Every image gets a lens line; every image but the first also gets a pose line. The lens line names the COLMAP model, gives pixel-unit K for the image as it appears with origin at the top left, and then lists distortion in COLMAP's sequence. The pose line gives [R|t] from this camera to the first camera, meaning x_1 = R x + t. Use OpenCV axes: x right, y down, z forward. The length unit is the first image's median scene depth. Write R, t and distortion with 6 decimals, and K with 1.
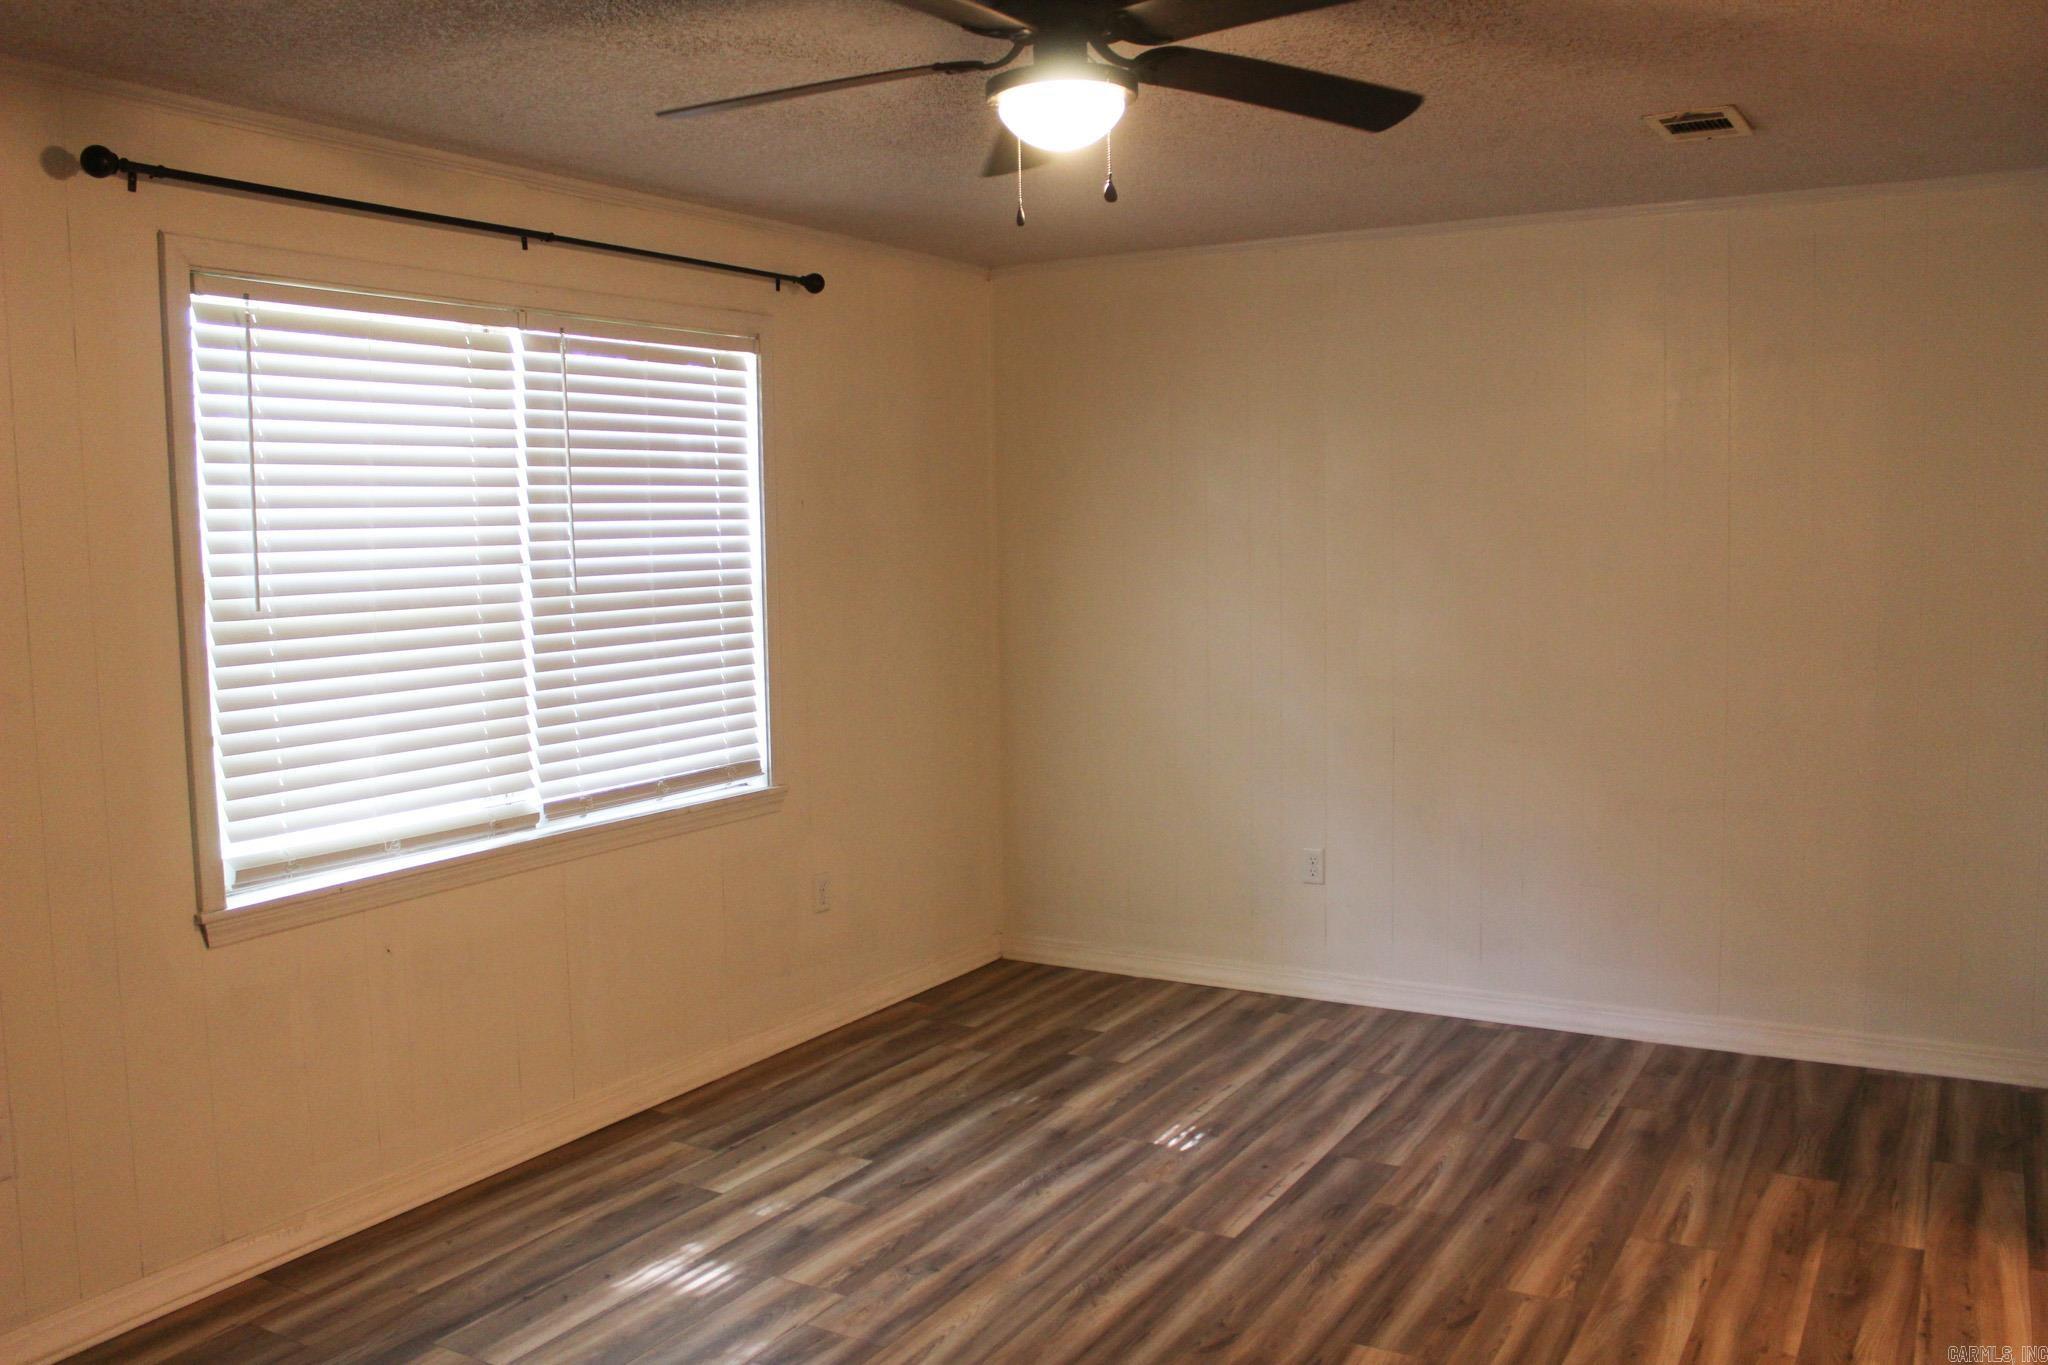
lens RADIAL K [[1697.9, 0, 1023.9], [0, 1697.9, 693.0], [0, 0, 1]] dist [-0.164186, 0.143590]
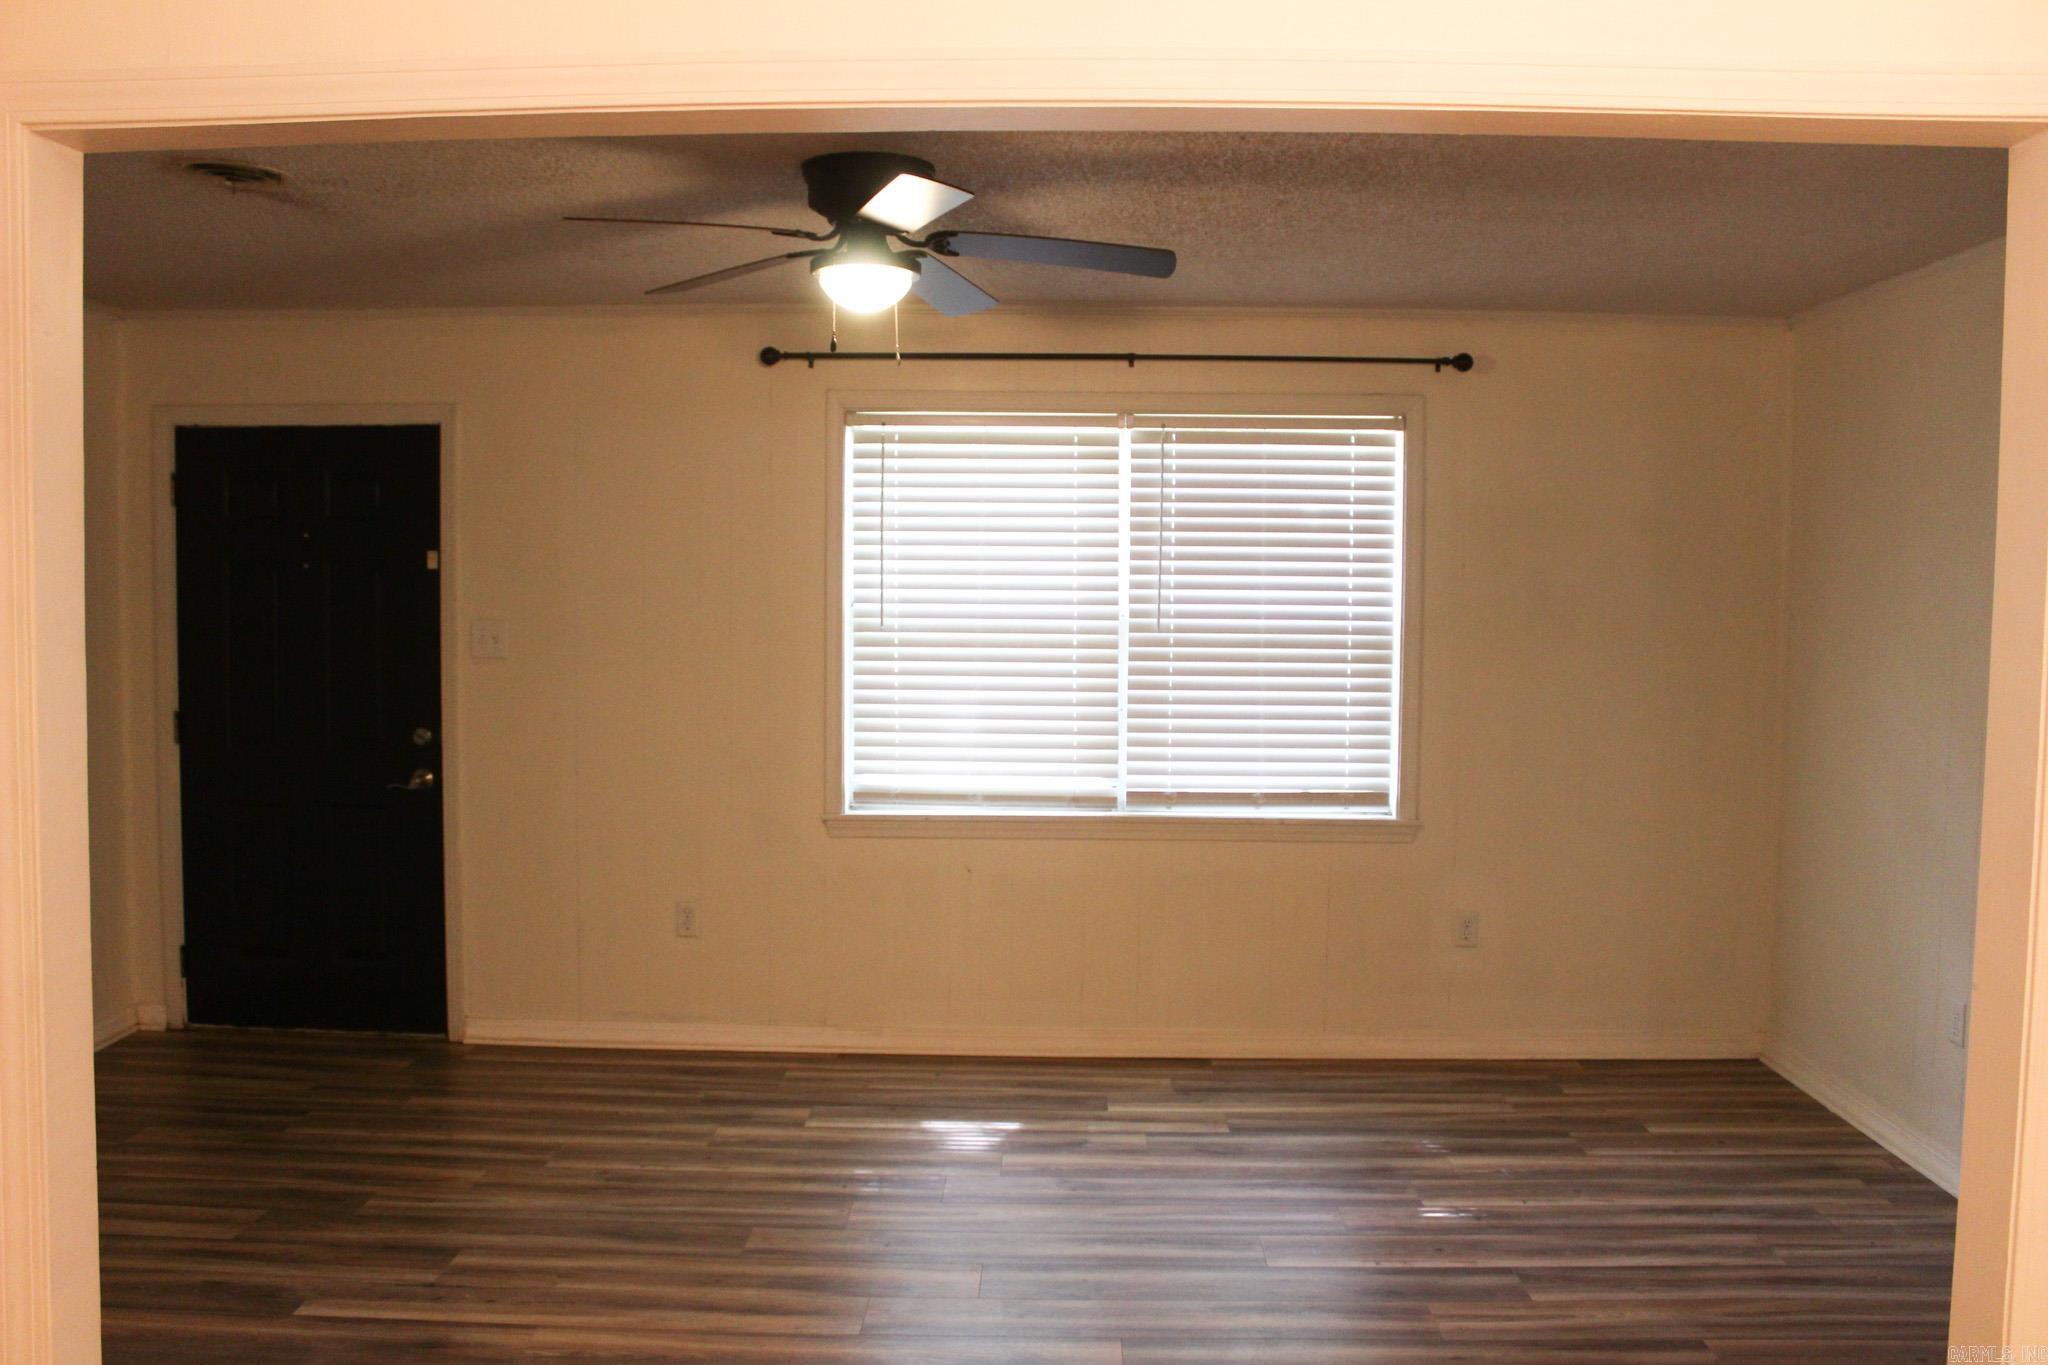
lens RADIAL K [[1697.9, 0, 1023.9], [0, 1697.9, 693.0], [0, 0, 1]] dist [-0.164186, 0.143590]
pose [[0.488087, 0.079348, -0.869180, 0.803541], [-0.103344, 0.994107, 0.032720, -0.044091], [0.866655, 0.073855, 0.493411, 0.276687]]
